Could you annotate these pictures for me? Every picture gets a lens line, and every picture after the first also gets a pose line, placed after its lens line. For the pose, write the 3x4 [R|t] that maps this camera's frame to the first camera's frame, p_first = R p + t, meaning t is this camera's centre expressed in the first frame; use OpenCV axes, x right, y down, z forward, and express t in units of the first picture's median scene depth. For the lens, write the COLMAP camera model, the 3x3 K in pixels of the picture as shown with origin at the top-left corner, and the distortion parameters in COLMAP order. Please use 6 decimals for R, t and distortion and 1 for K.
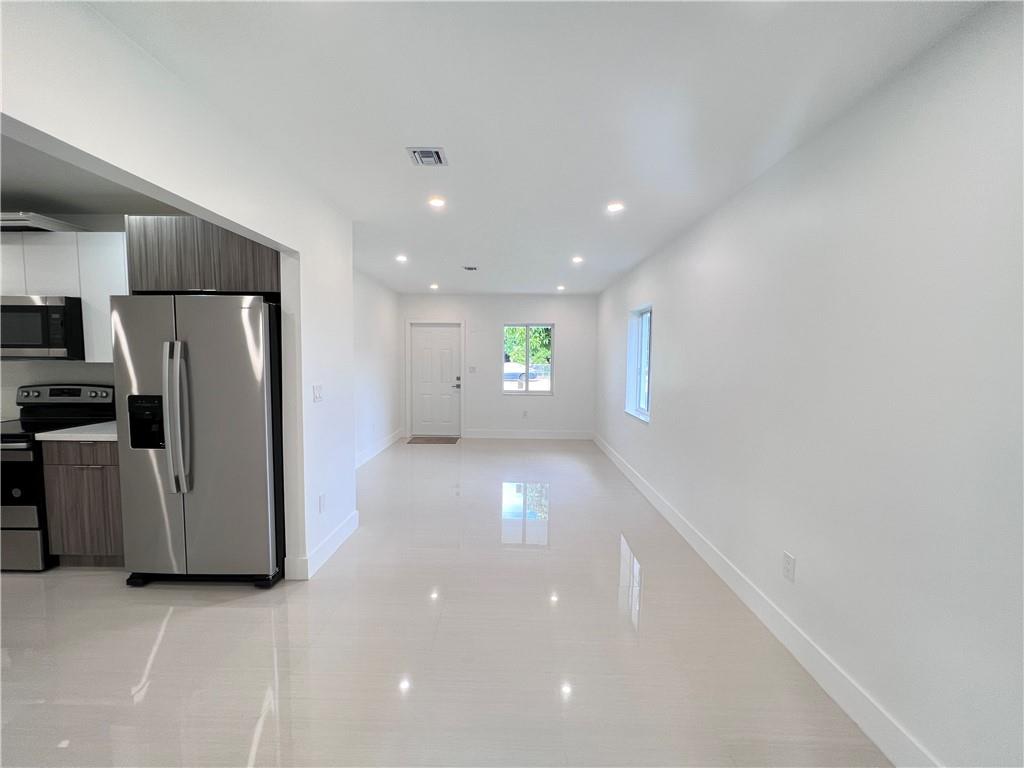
lens RADIAL K [[409.0, 0, 512.0], [0, 409.0, 384.0], [0, 0, 1]] dist [-0.000272, 0.000027]
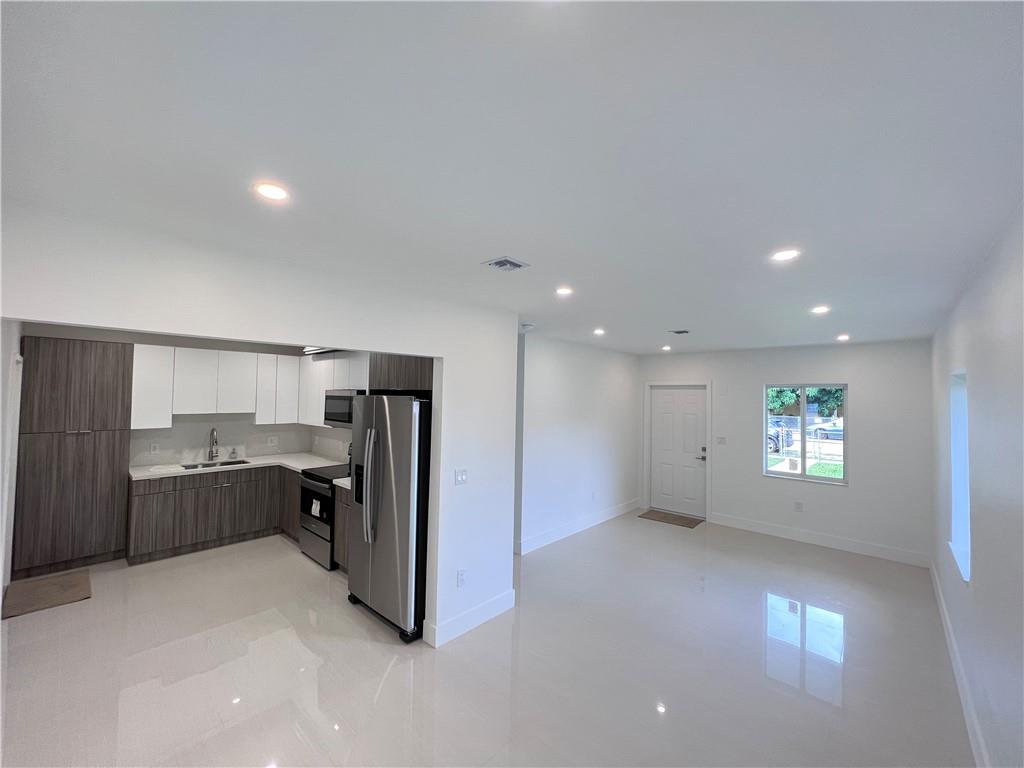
lens RADIAL K [[412.6, 0, 512.0], [0, 412.6, 384.0], [0, 0, 1]] dist [-0.000454, 0.000341]
pose [[0.746086, -0.011952, -0.665742, 0.351911], [-0.058795, 0.994751, -0.083749, -0.130028], [0.663249, 0.101626, 0.741467, 0.207238]]
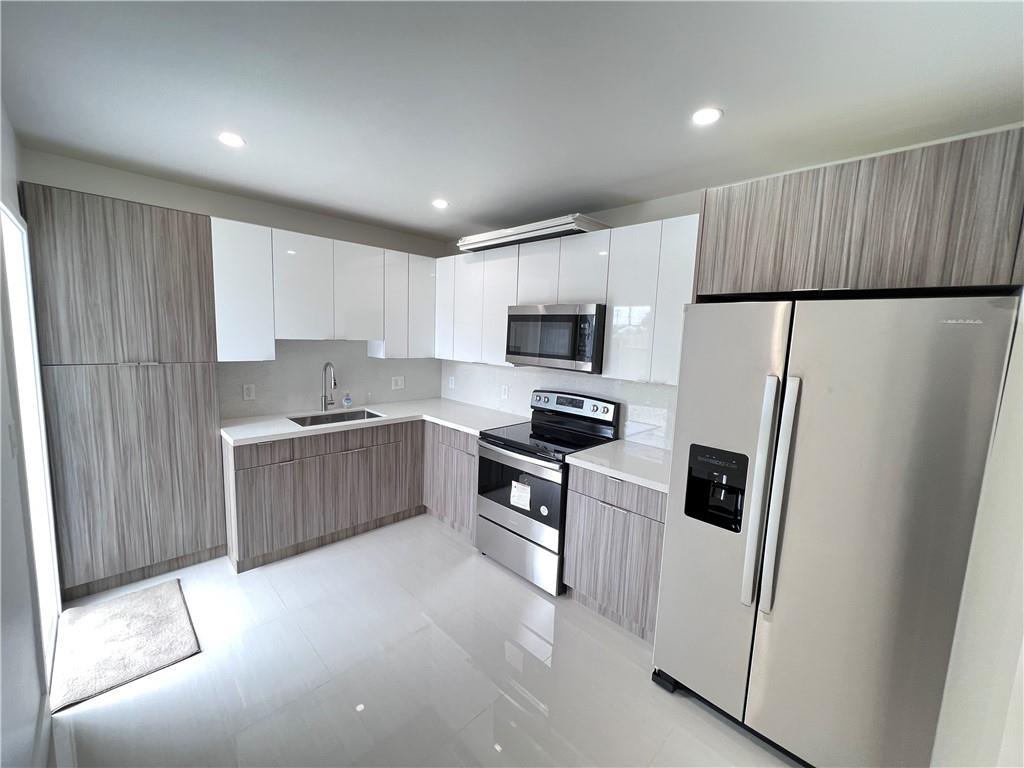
lens RADIAL K [[412.6, 0, 512.0], [0, 412.6, 384.0], [0, 0, 1]] dist [-0.000454, 0.000341]
pose [[0.717479, 0.102976, -0.688927, -0.537979], [-0.081730, 0.994626, 0.063553, -0.075278], [0.691769, 0.010708, 0.722040, 0.207660]]
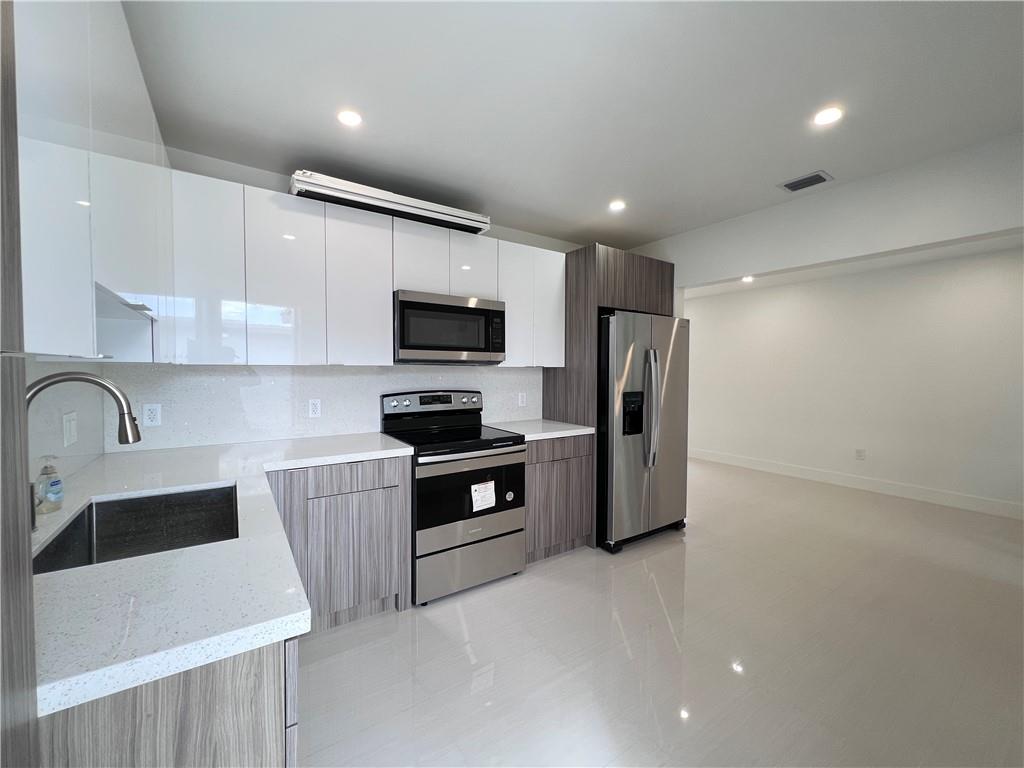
lens RADIAL K [[412.6, 0, 512.0], [0, 412.6, 384.0], [0, 0, 1]] dist [-0.000454, 0.000341]
pose [[0.818575, -0.024721, 0.573868, -1.529700], [0.038603, 0.999182, -0.012021, 0.002936], [-0.573102, 0.031993, 0.818859, 0.138980]]
